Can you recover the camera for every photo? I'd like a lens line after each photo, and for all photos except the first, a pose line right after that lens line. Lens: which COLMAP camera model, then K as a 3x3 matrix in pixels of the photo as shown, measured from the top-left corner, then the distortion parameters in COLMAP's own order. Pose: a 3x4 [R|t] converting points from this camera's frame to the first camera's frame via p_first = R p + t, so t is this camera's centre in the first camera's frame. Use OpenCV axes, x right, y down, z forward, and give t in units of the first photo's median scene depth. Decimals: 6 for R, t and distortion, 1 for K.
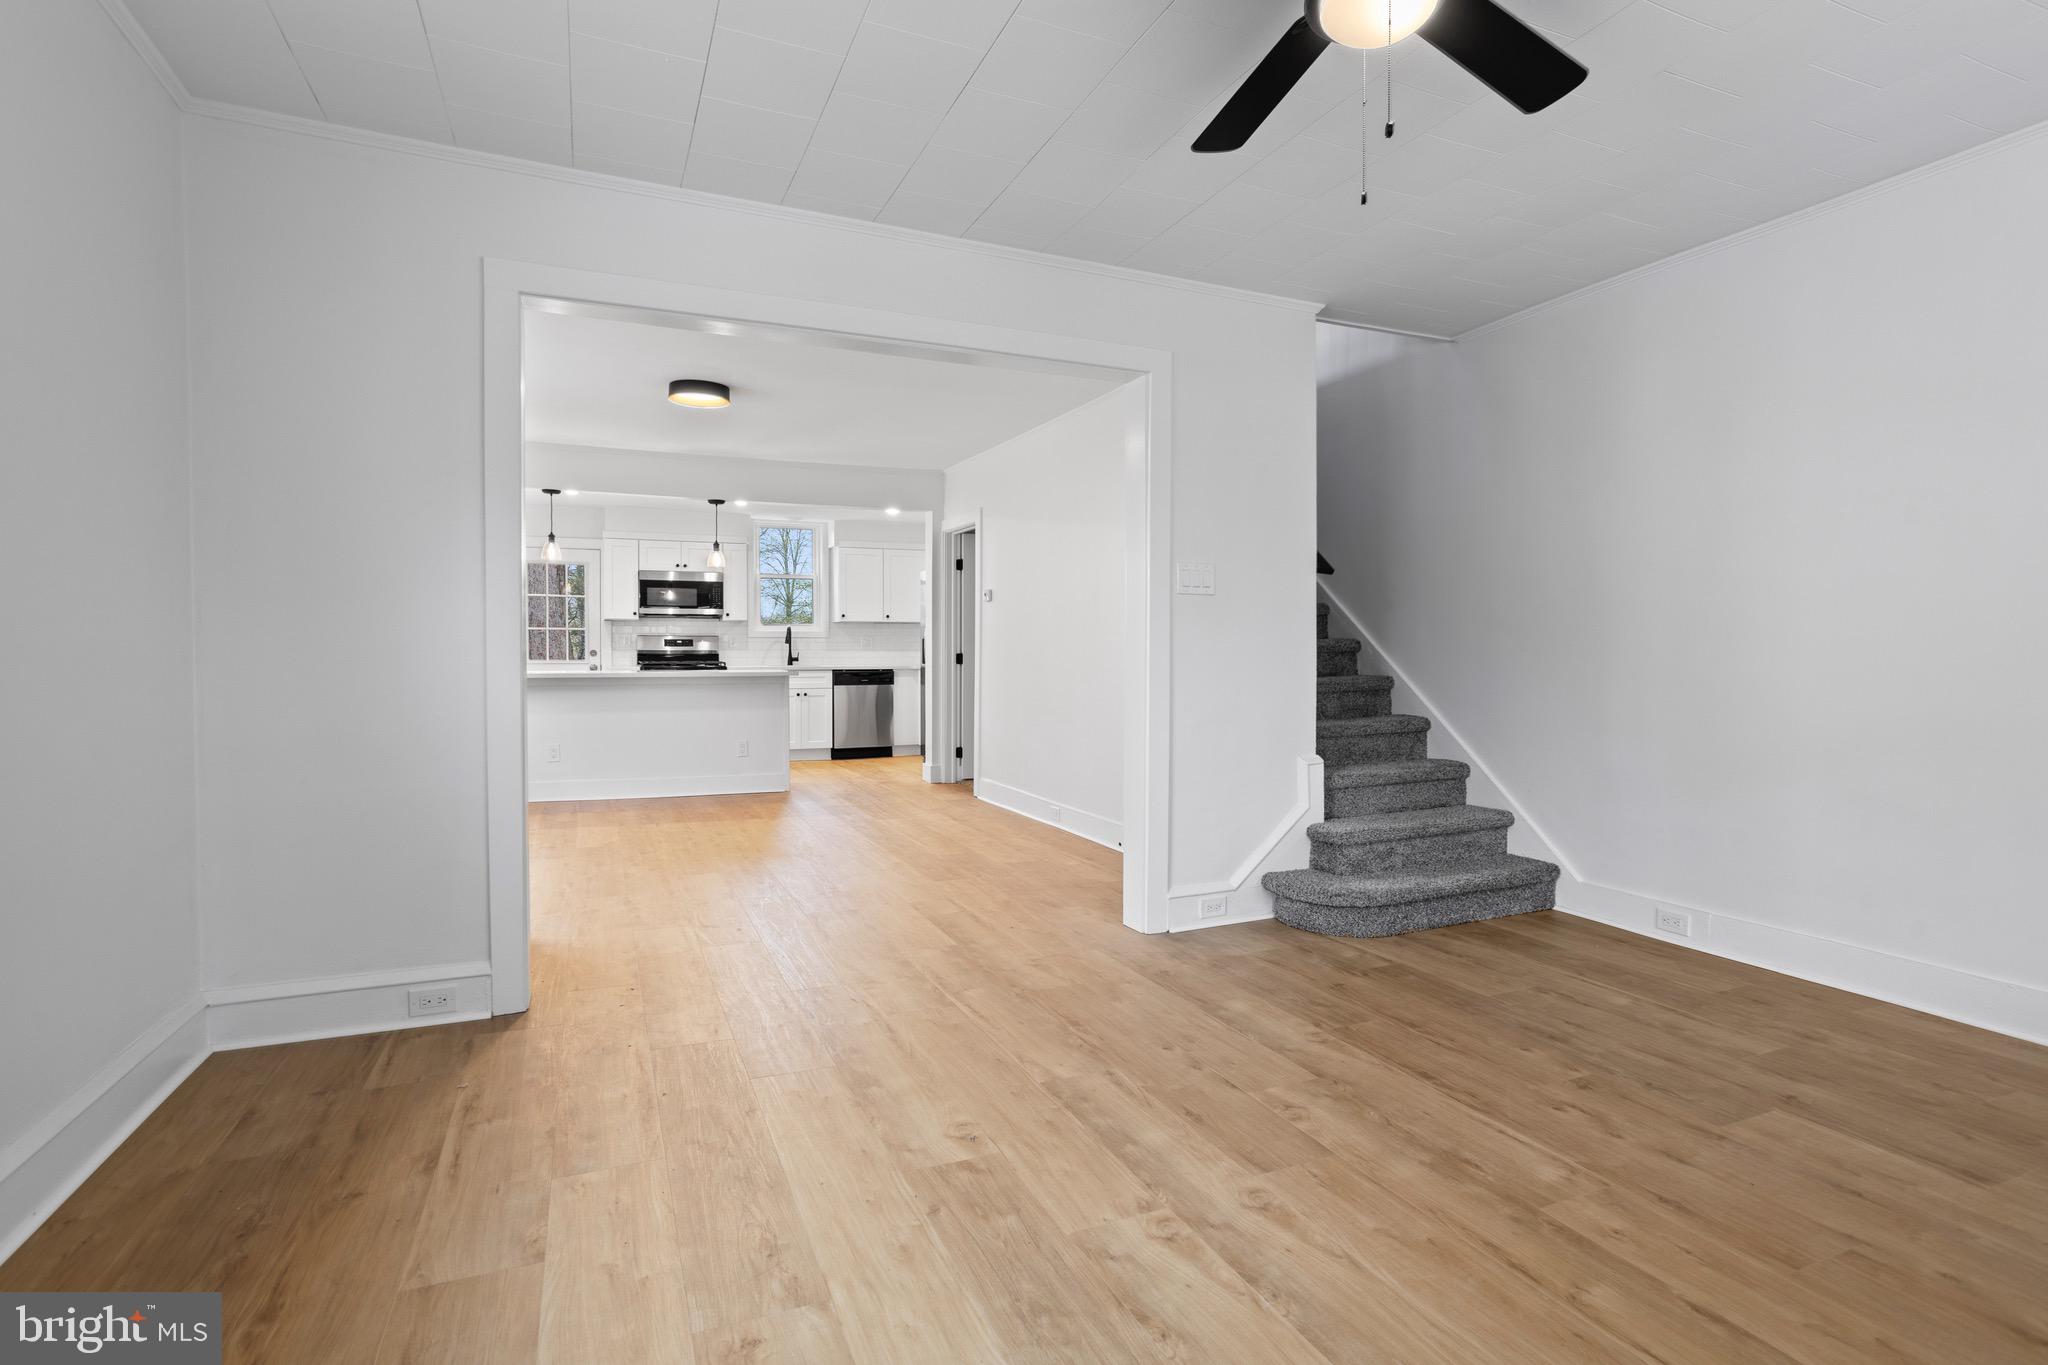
lens RADIAL K [[1007.3, 0, 1014.9], [0, 1007.3, 681.0], [0, 0, 1]] dist [-0.036804, 0.015354]
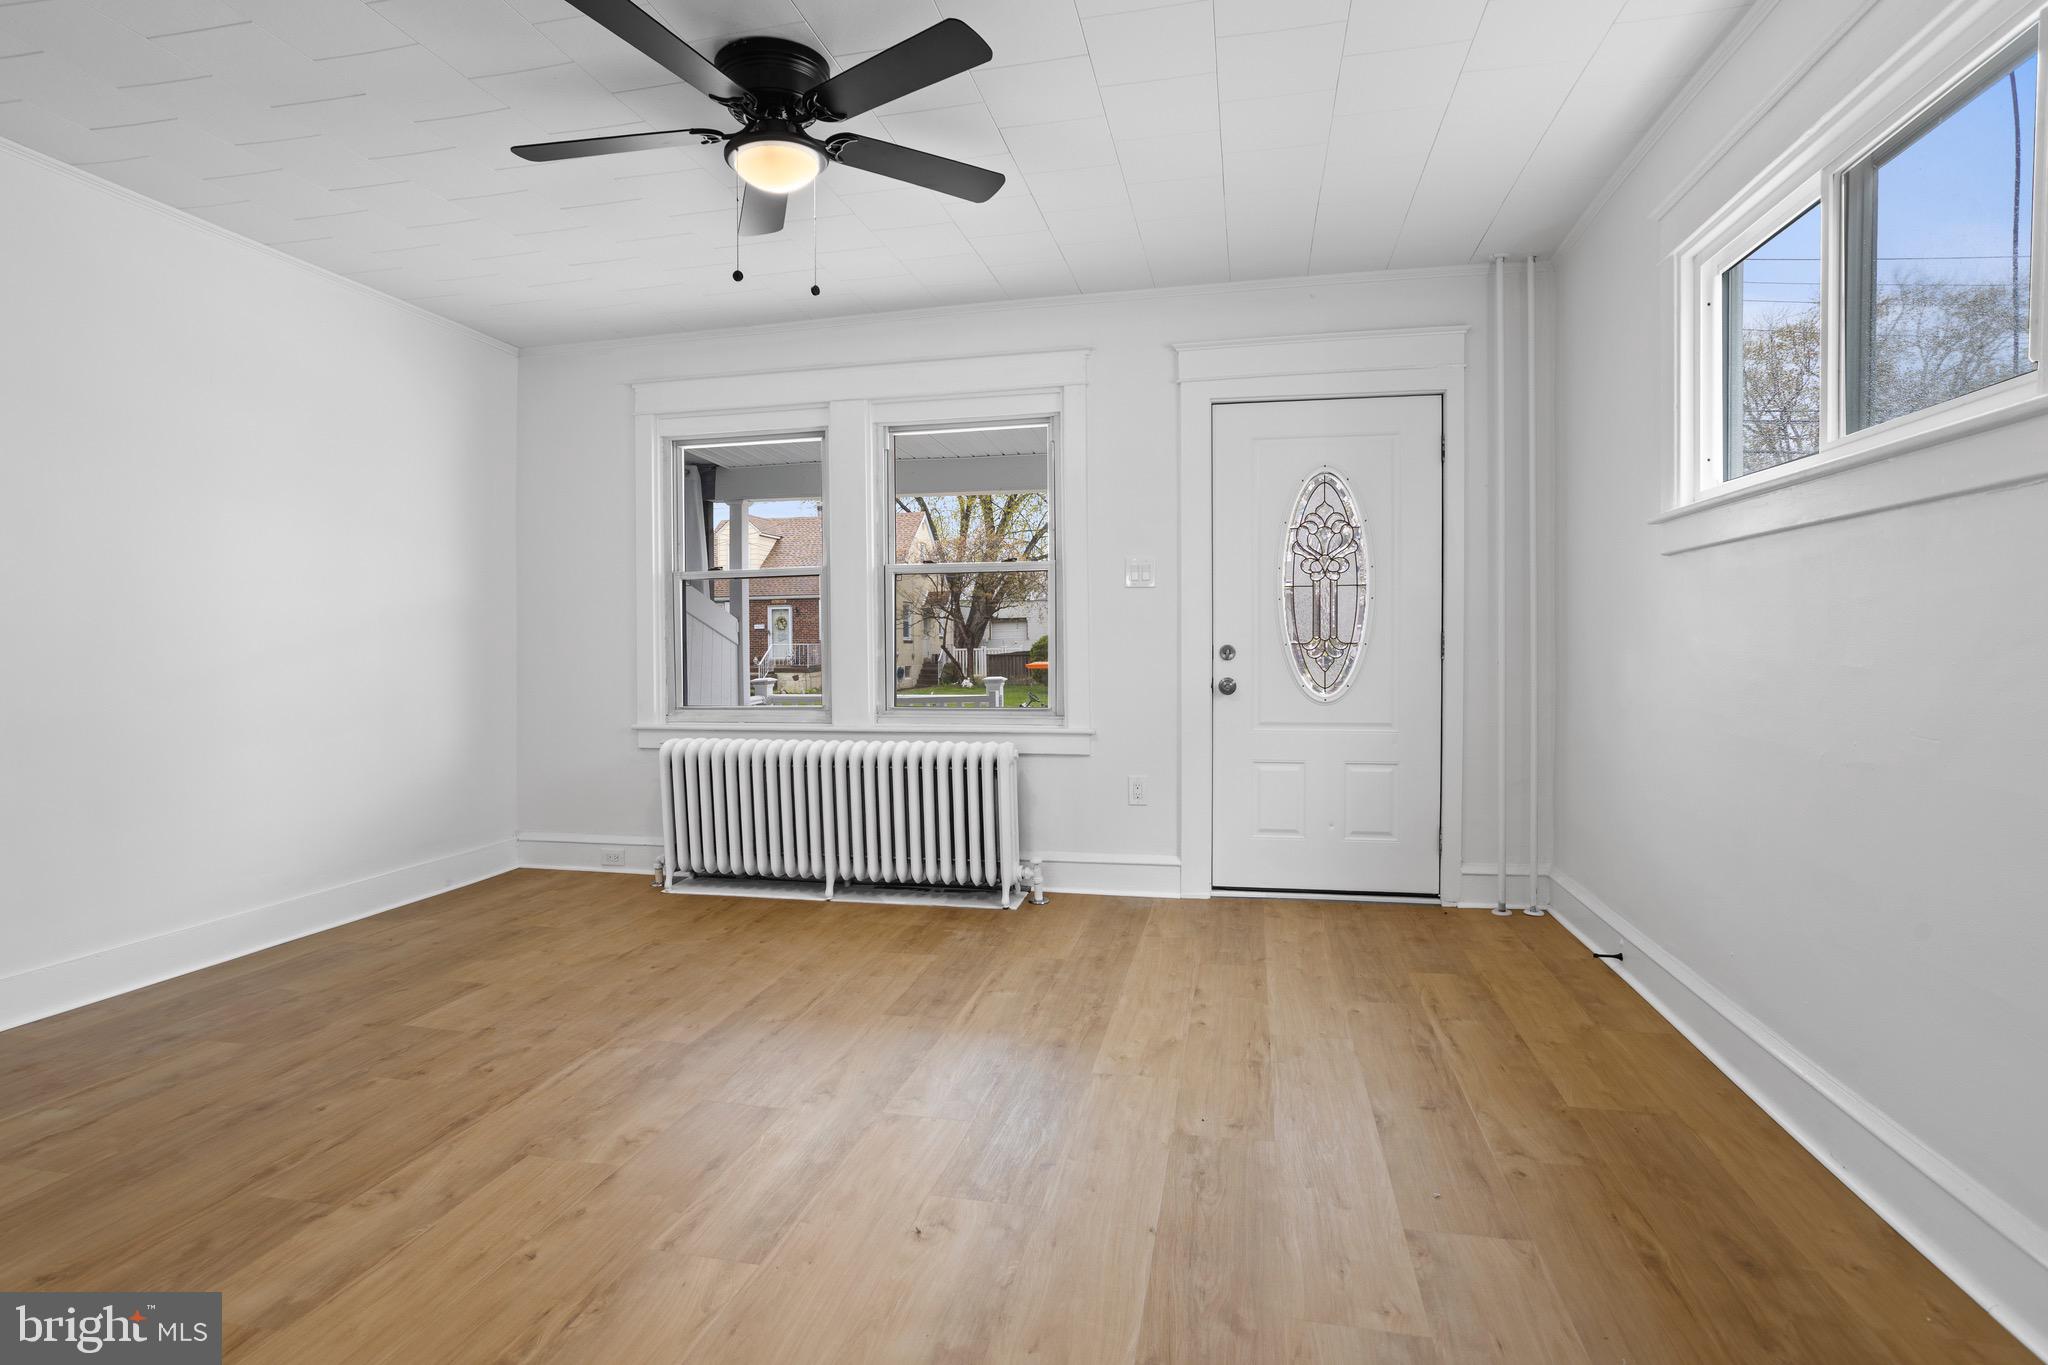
lens RADIAL K [[1007.3, 0, 1019.4], [0, 1007.3, 665.2], [0, 0, 1]] dist [-0.036804, 0.015354]
pose [[-0.810219, -0.007787, 0.586075, -0.566073], [0.025297, 0.998515, 0.048239, -0.051062], [-0.585580, 0.053911, -0.808820, 1.537129]]
